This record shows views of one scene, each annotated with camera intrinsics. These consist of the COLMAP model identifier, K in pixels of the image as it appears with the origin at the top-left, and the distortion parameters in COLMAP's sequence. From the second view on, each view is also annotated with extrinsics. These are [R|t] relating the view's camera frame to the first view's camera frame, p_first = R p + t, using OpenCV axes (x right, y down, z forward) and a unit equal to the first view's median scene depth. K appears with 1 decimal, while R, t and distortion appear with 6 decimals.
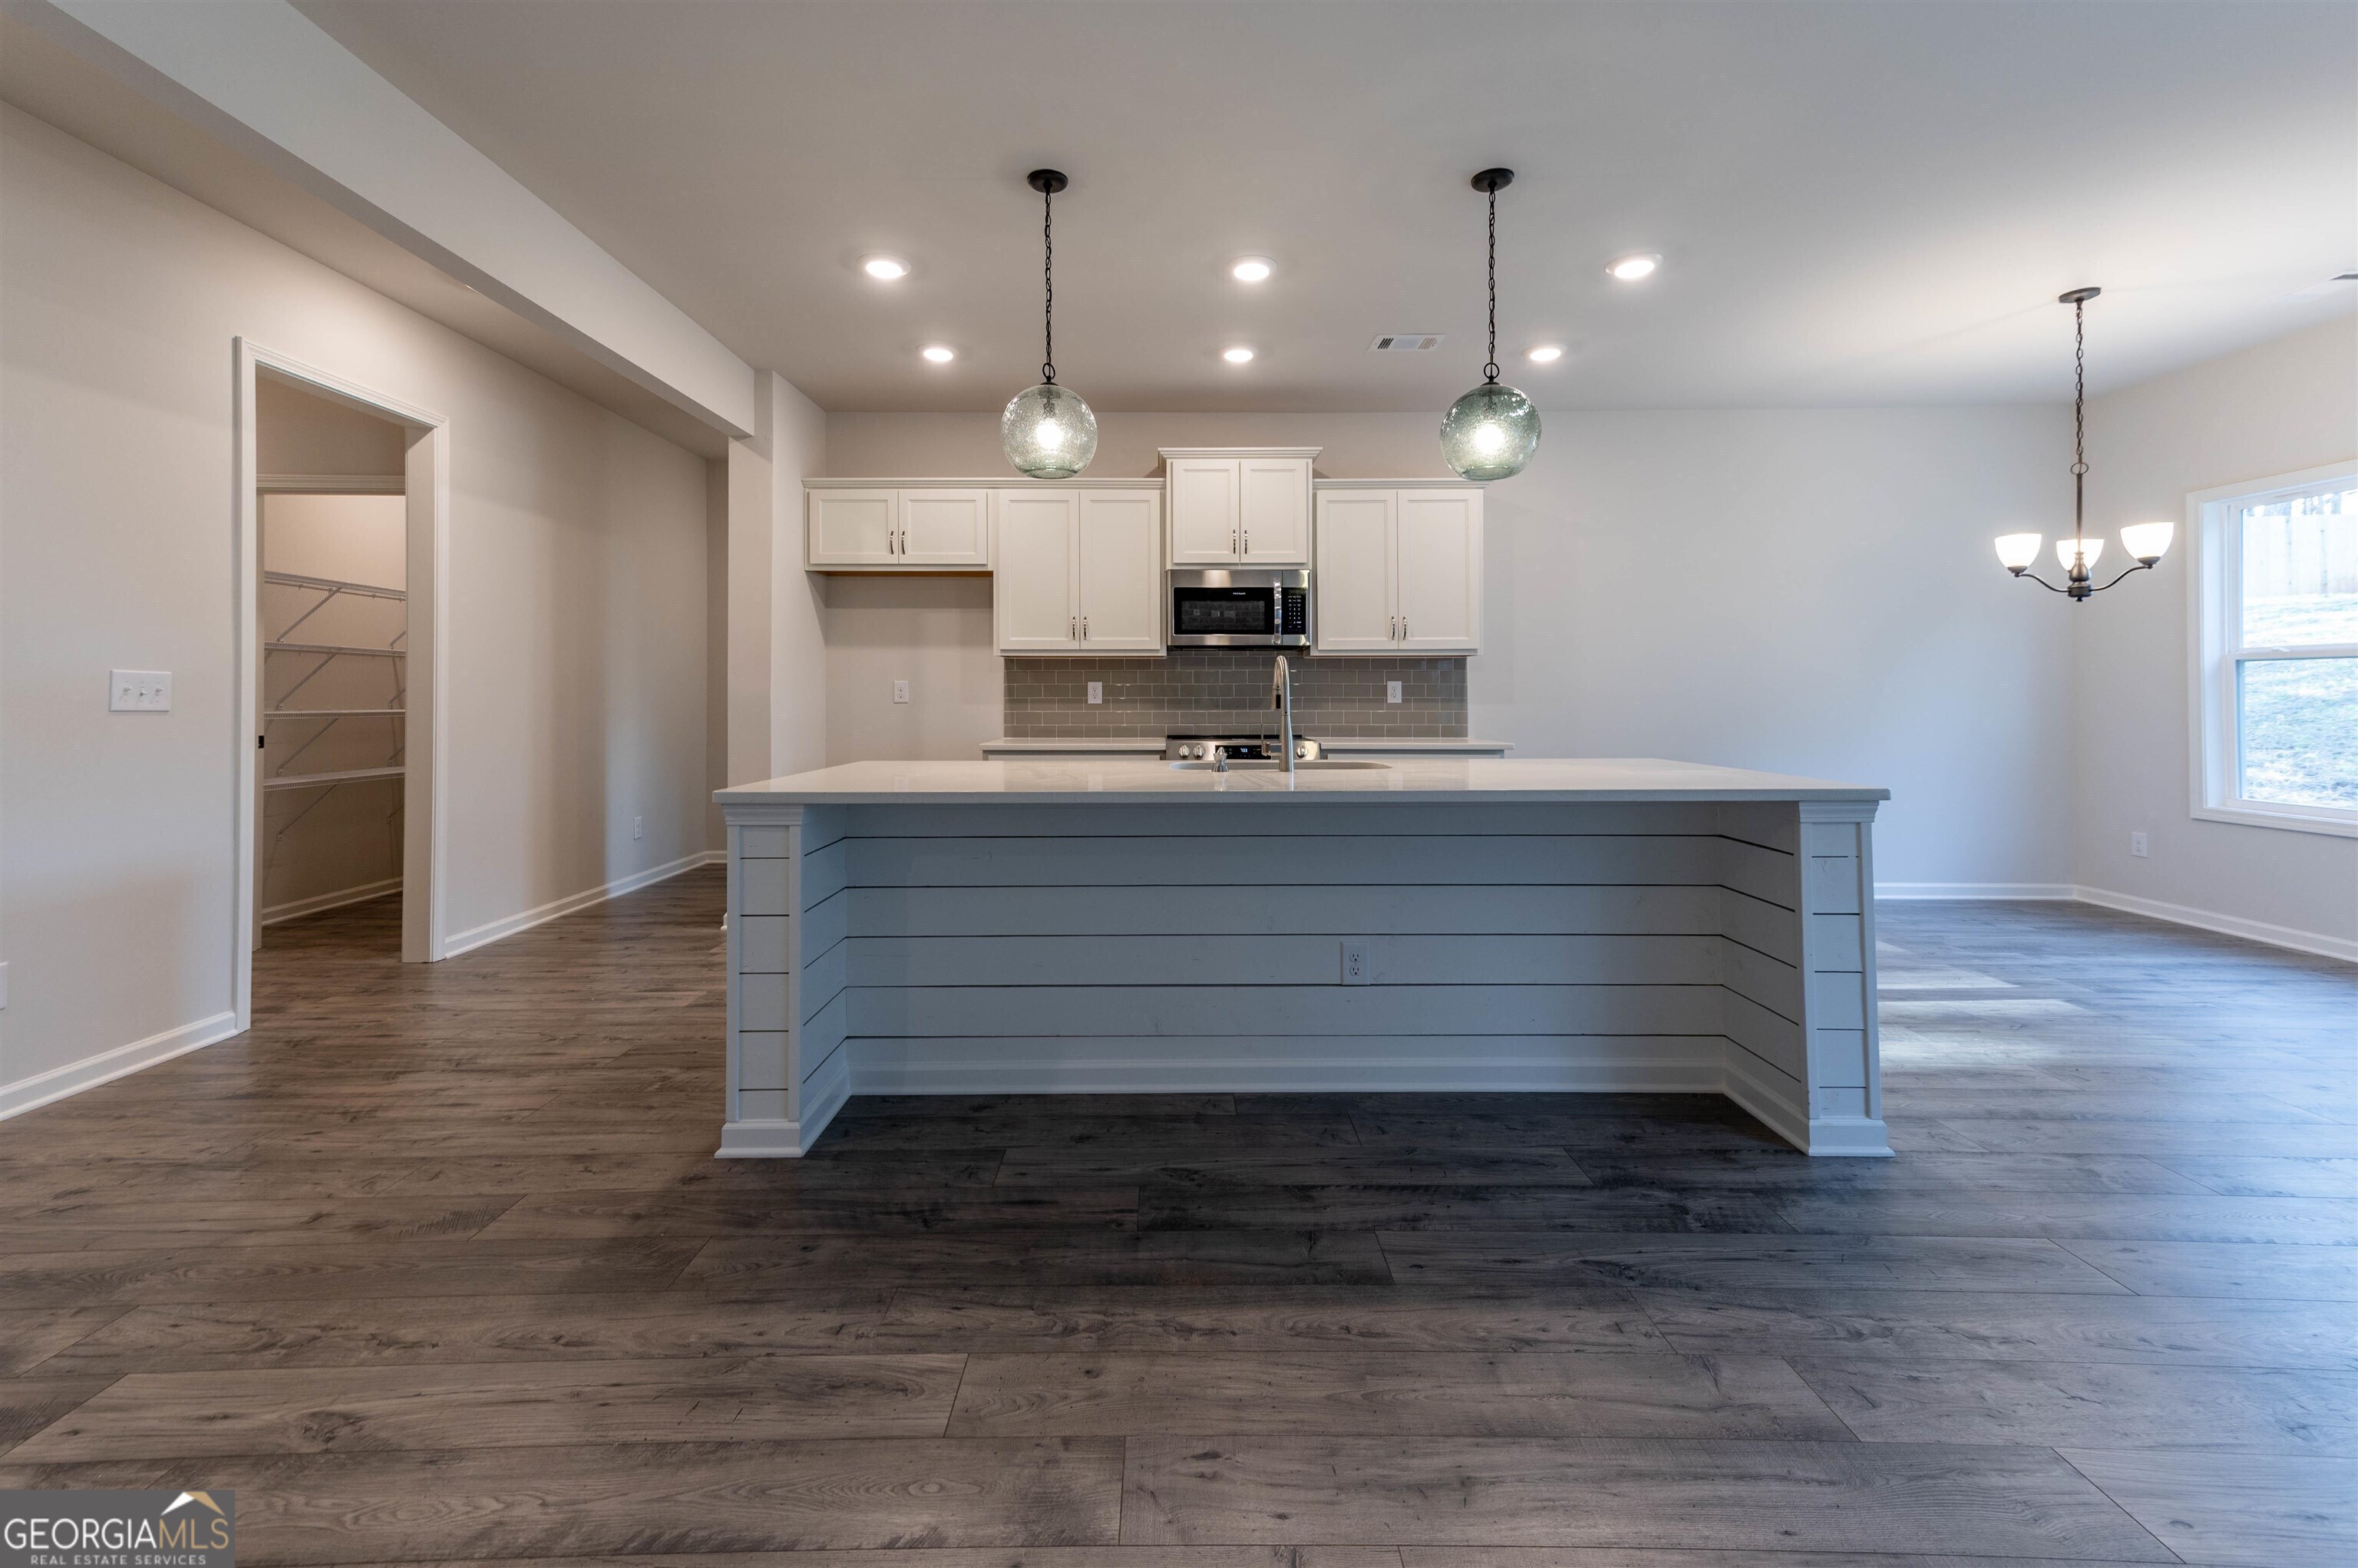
lens RADIAL K [[1005.7, 0, 1186.5], [0, 1005.7, 681.2], [0, 0, 1]] dist [0.025528, 0.000135]
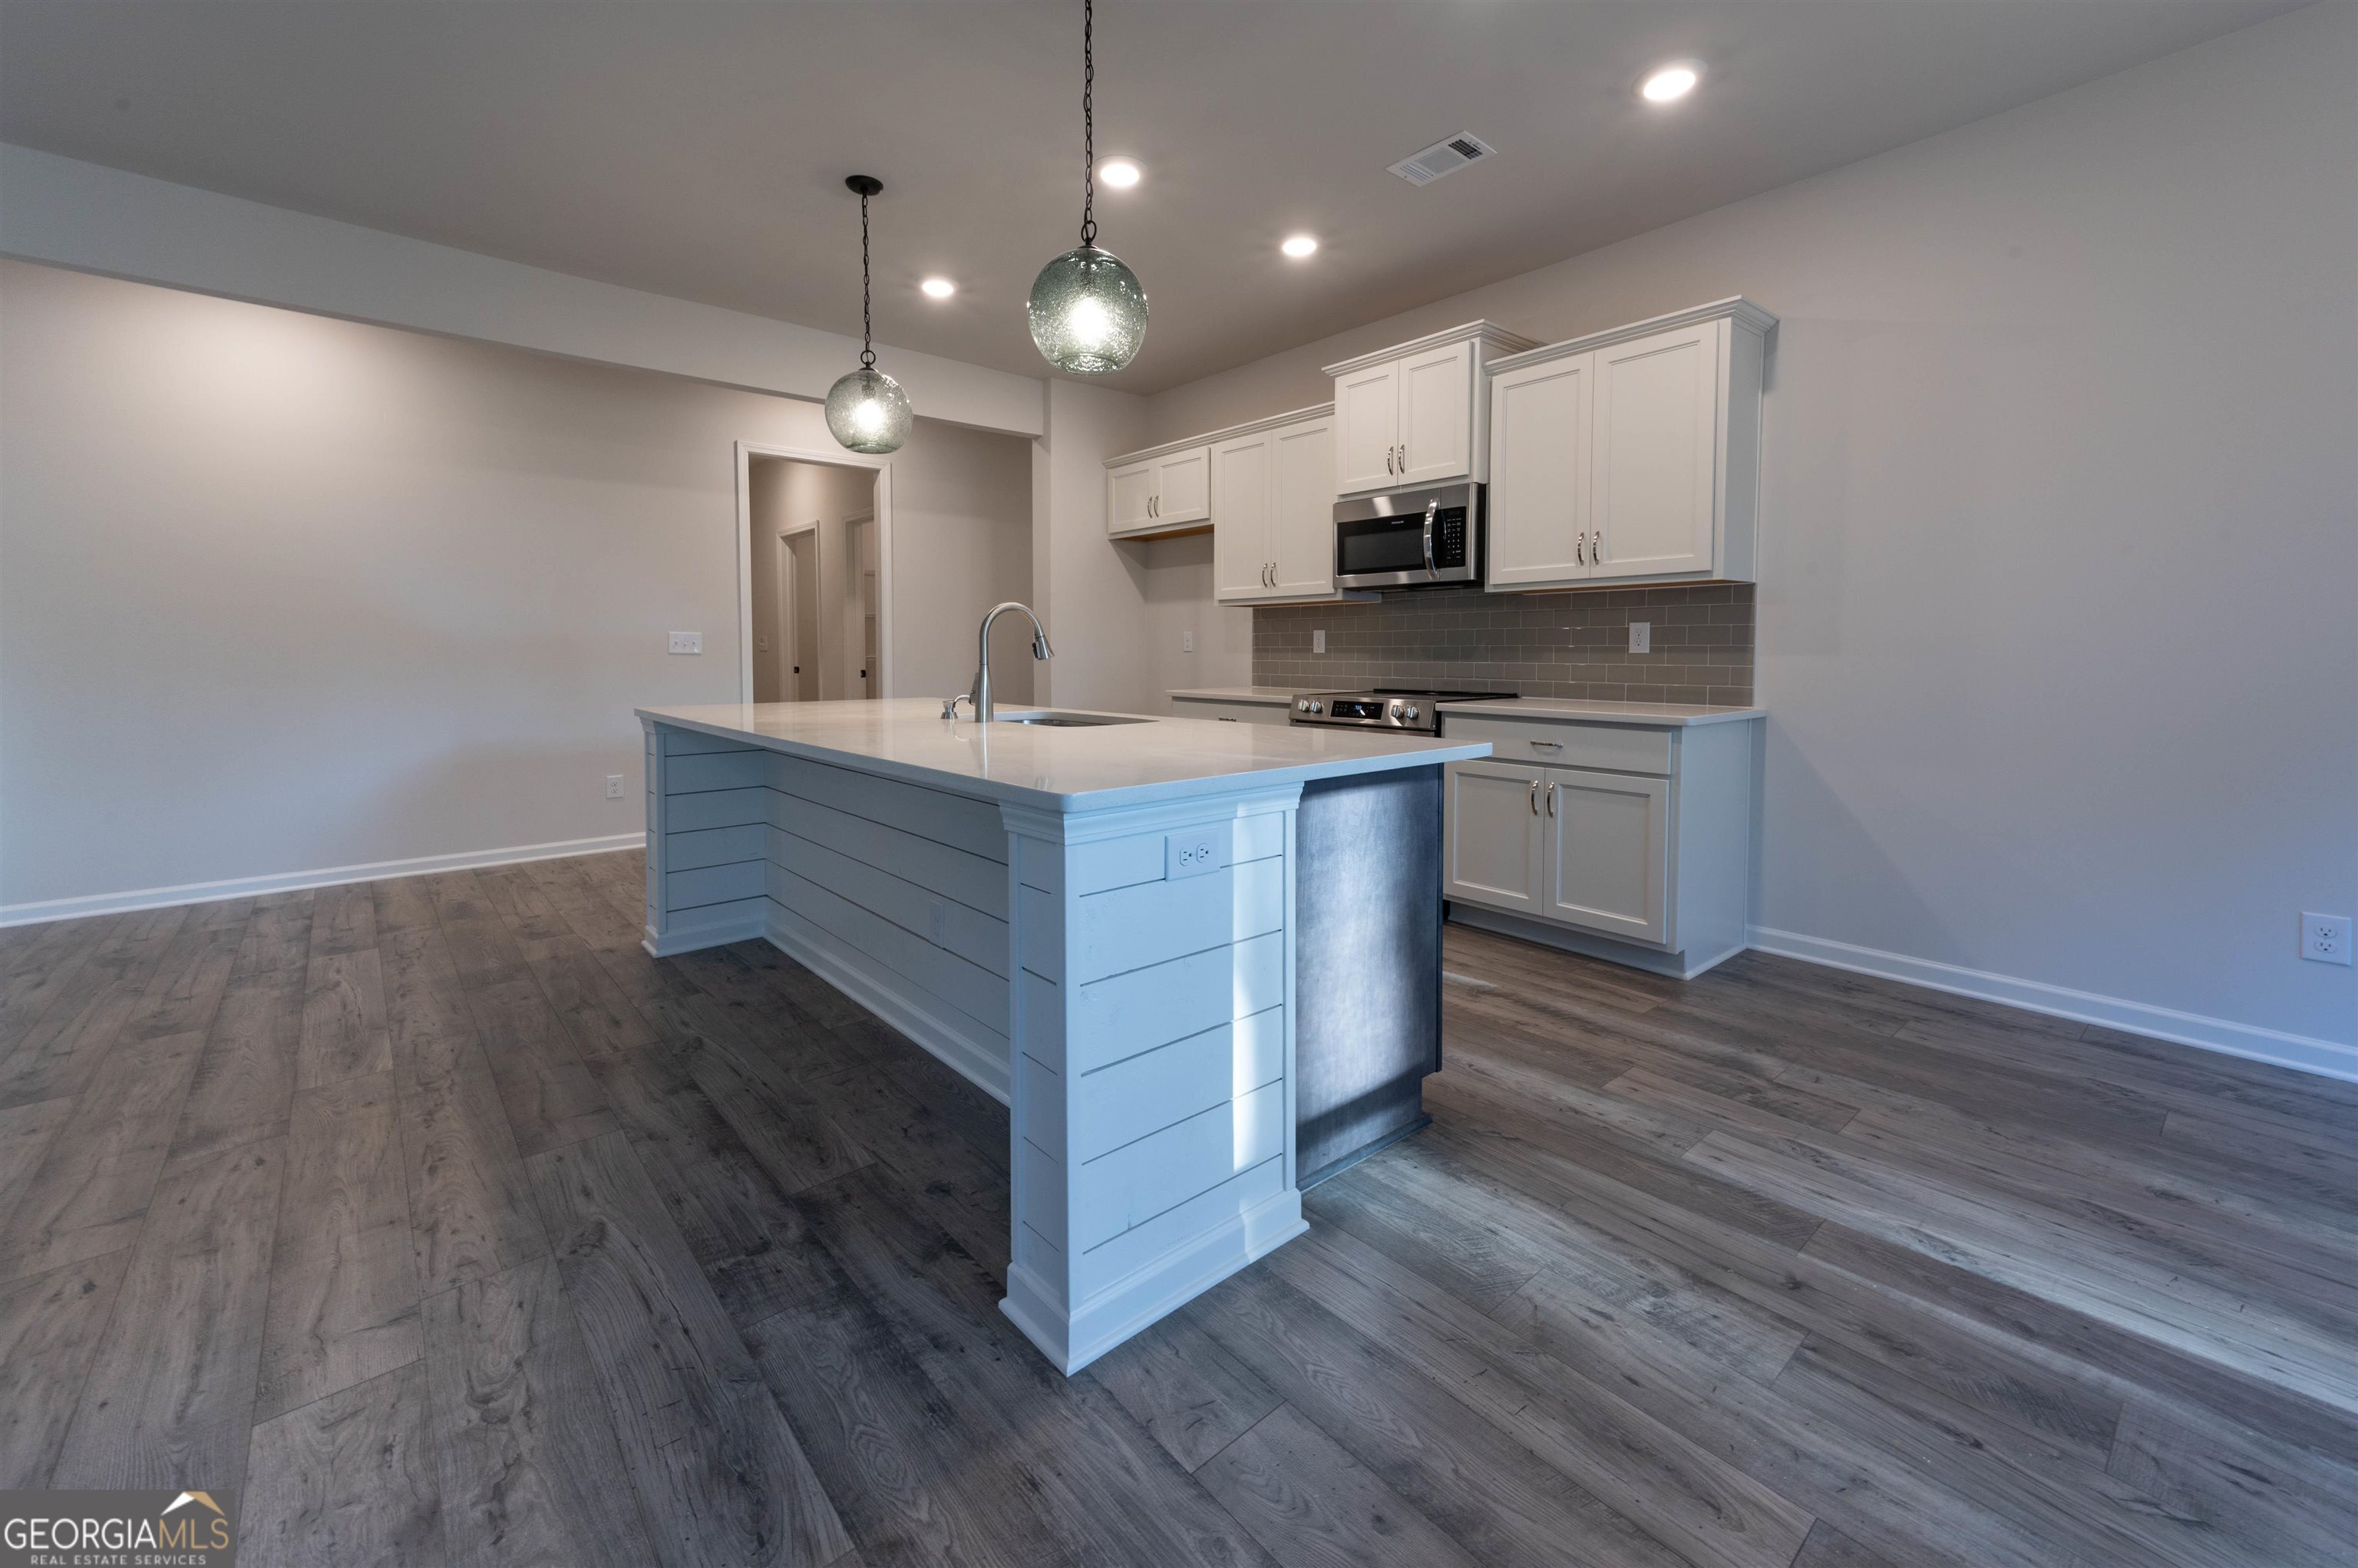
lens RADIAL K [[973.0, 0, 1164.1], [0, 973.0, 692.8], [0, 0, 1]] dist [0.023882, 0.000126]
pose [[0.638619, 0.034484, -0.768750, 0.562402], [0.013598, 0.998334, 0.056079, 0.006760], [0.769403, -0.046266, 0.637086, 0.325655]]
